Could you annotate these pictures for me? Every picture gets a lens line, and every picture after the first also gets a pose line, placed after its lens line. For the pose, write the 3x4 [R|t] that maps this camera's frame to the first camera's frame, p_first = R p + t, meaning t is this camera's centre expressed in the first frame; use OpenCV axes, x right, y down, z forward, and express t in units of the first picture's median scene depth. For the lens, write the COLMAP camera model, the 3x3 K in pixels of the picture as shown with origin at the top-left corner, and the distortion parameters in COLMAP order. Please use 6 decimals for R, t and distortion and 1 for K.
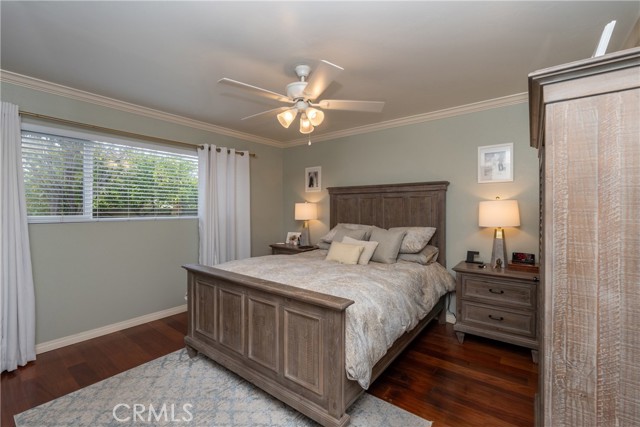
lens RADIAL K [[278.4, 0, 320.0], [0, 278.4, 213.5], [0, 0, 1]] dist [0.000535, -0.000027]
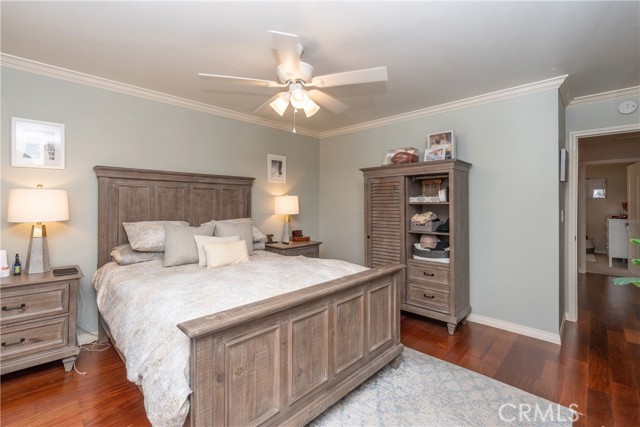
lens RADIAL K [[286.8, 0, 320.9], [0, 286.8, 203.2], [0, 0, 1]] dist [0.015703, 0.000173]
pose [[0.108484, -0.005557, 0.994083, -0.647686], [0.011524, 0.999924, 0.004332, -0.010248], [-0.994031, 0.010985, 0.108540, 0.533051]]
